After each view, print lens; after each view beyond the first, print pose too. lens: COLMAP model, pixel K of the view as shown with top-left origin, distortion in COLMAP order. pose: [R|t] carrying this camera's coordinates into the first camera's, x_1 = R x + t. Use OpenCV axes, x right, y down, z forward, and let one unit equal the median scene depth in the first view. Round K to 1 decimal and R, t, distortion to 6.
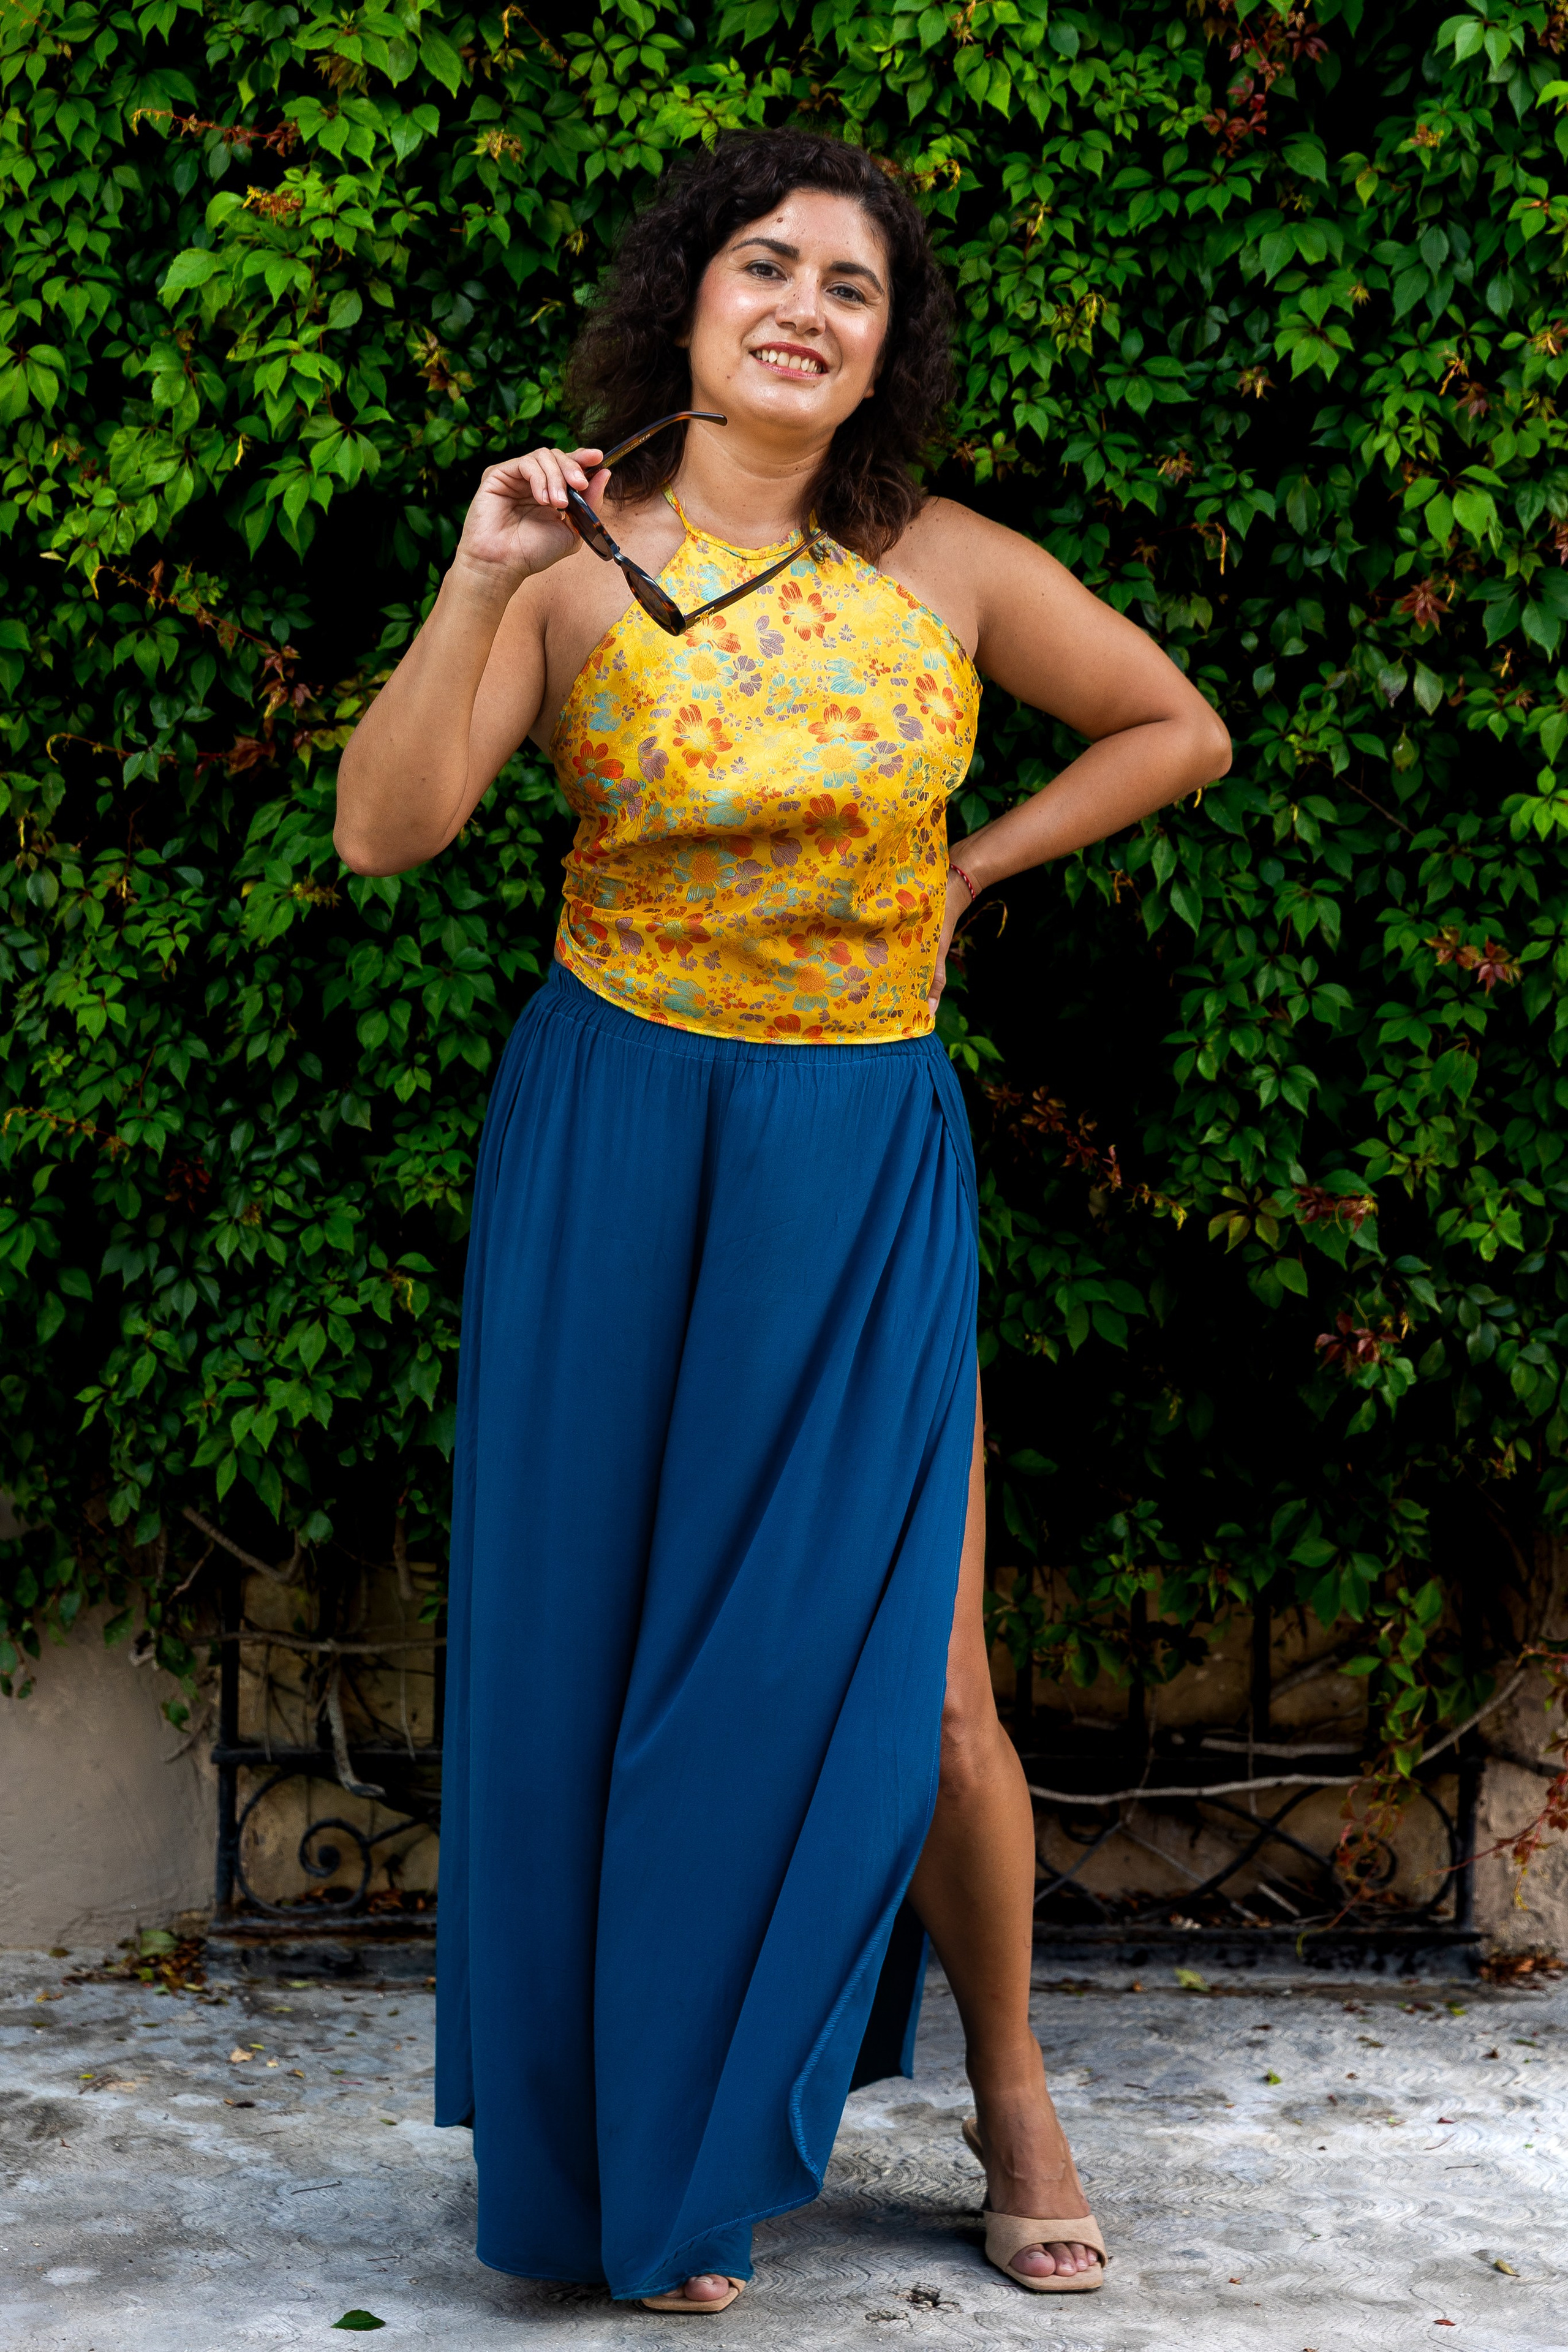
lens RADIAL K [[4555.4, 0, 784.0], [0, 4555.4, 1176.0], [0, 0, 1]] dist [-0.024589, 0.038266]
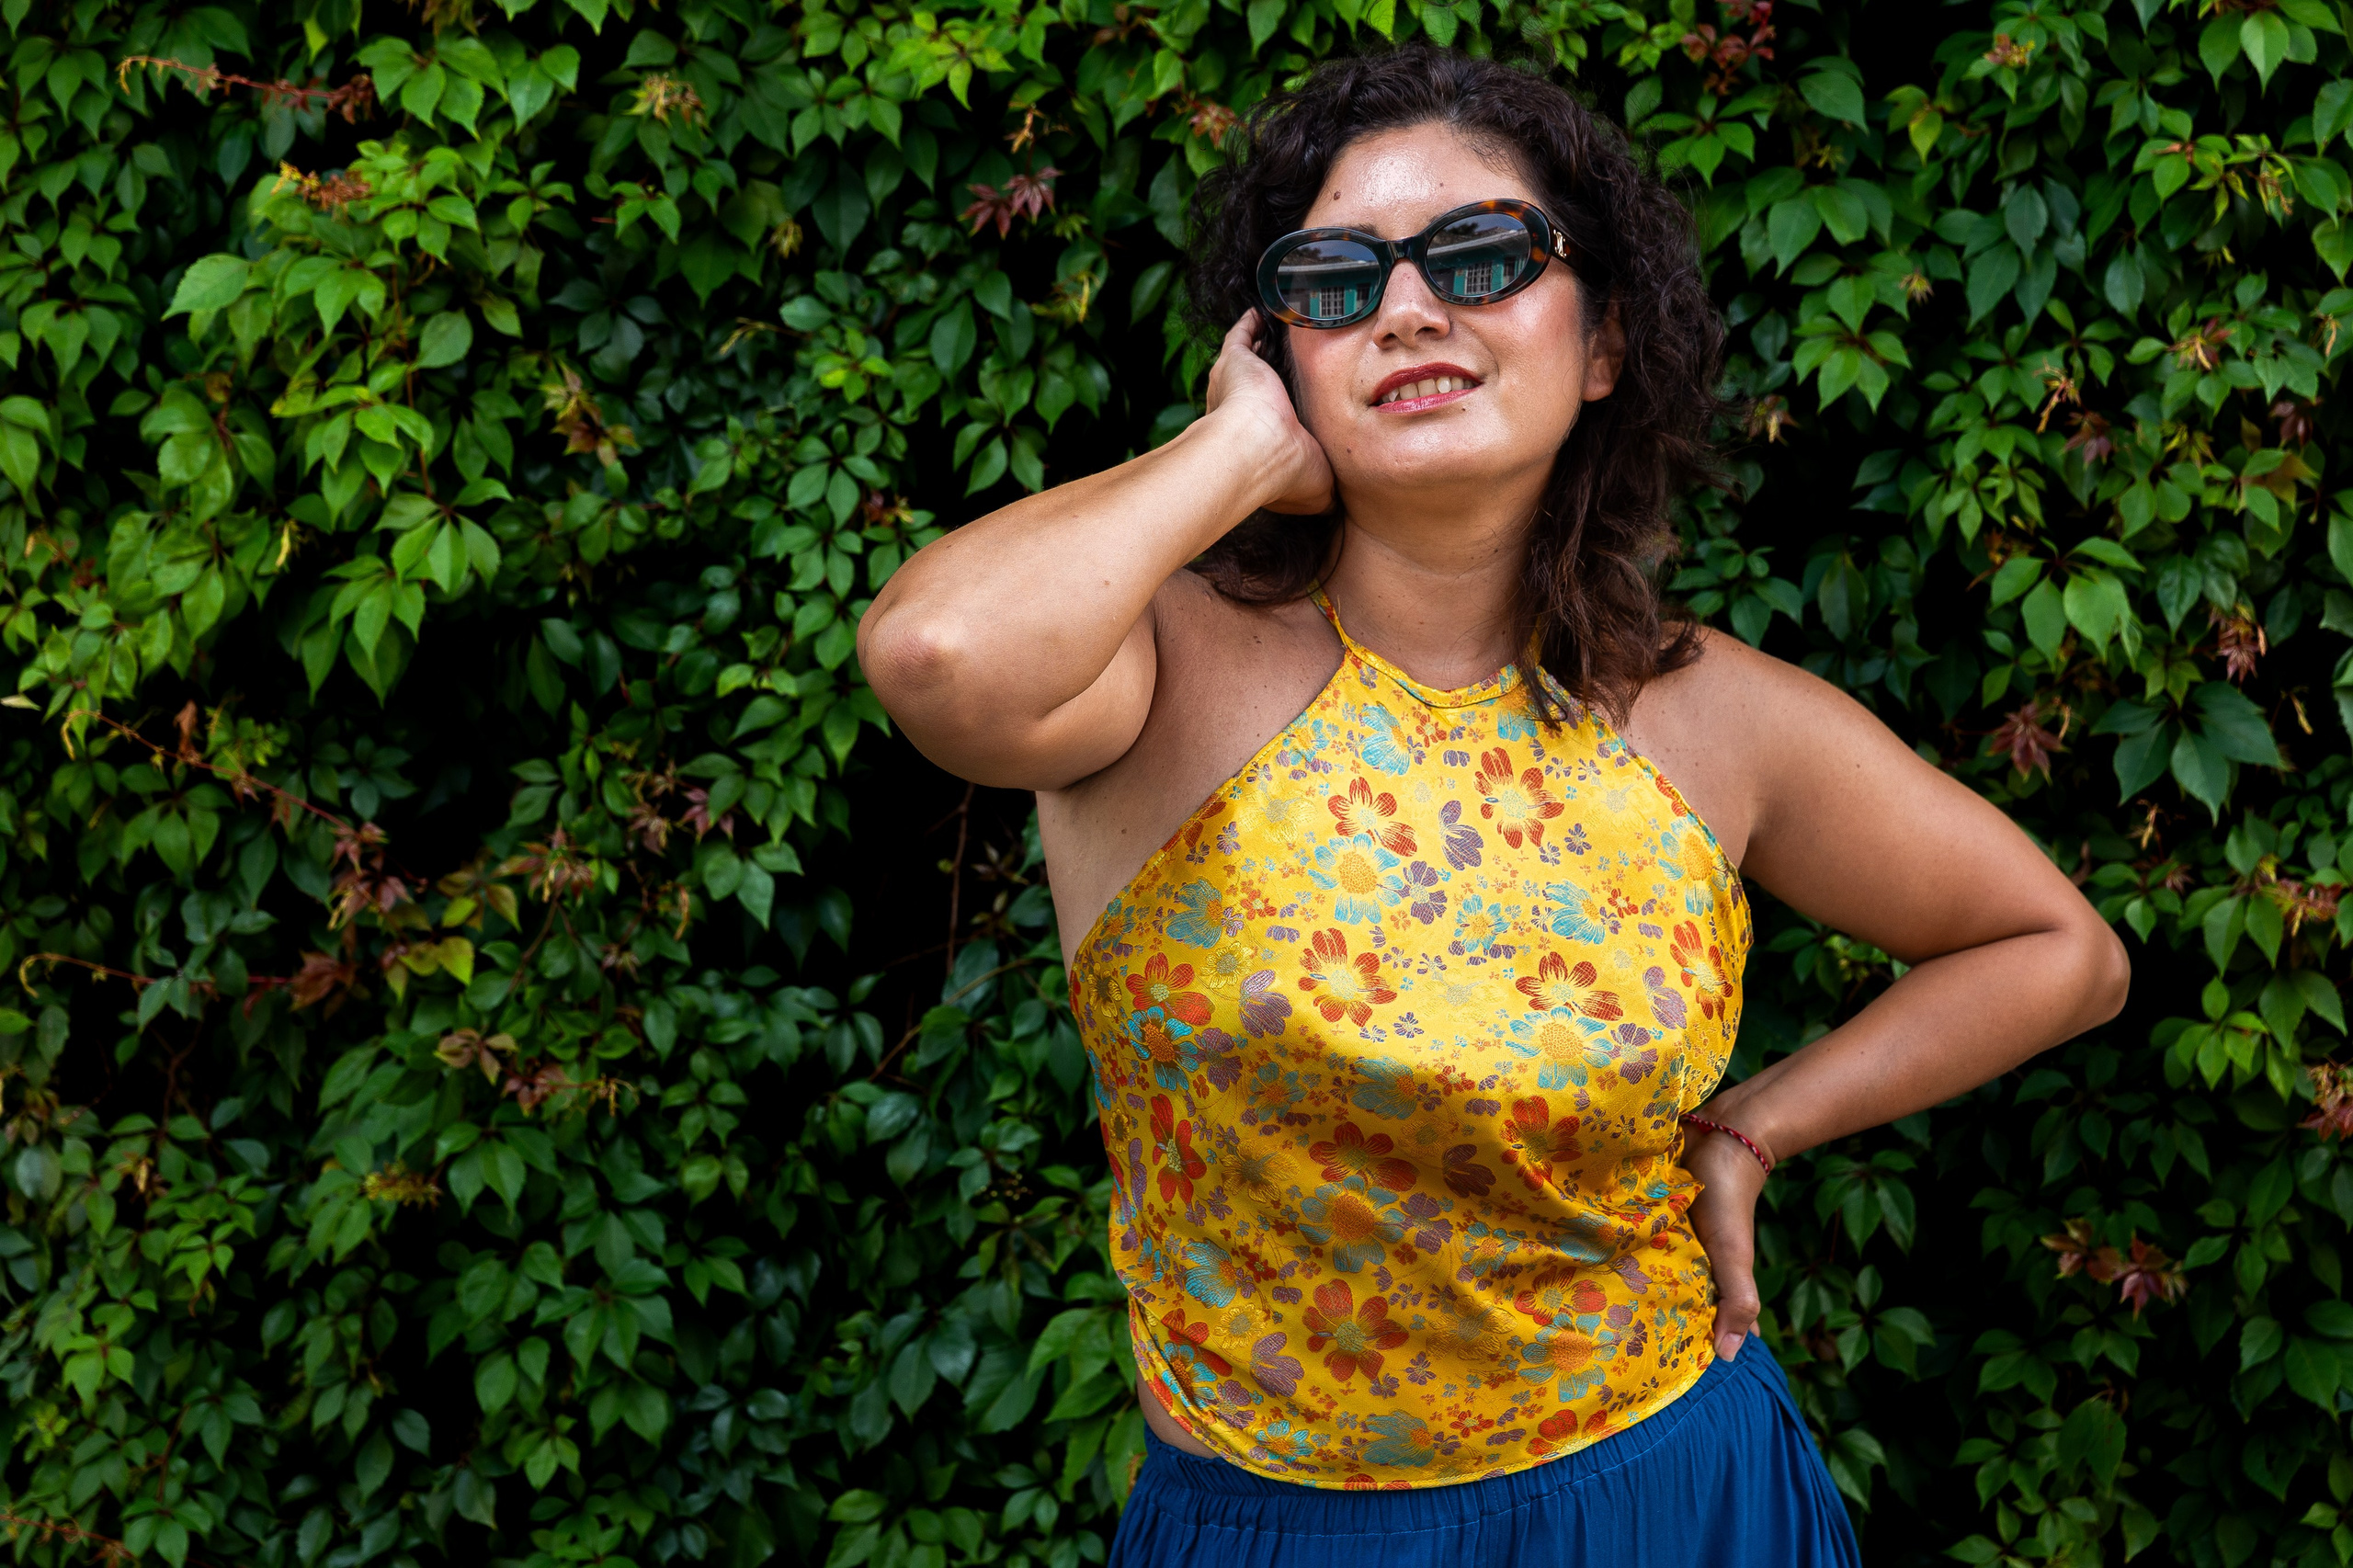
lens RADIAL K [[5067.8, 0, 1176.5], [0, 5067.8, 784.0], [0, 0, 1]] dist [-0.045245, 0.806432]
pose [[0.999026, -0.016015, -0.041105, 0.045096], [0.011705, 0.994611, -0.103013, -0.042676], [0.042533, 0.102432, 0.993830, 0.246909]]
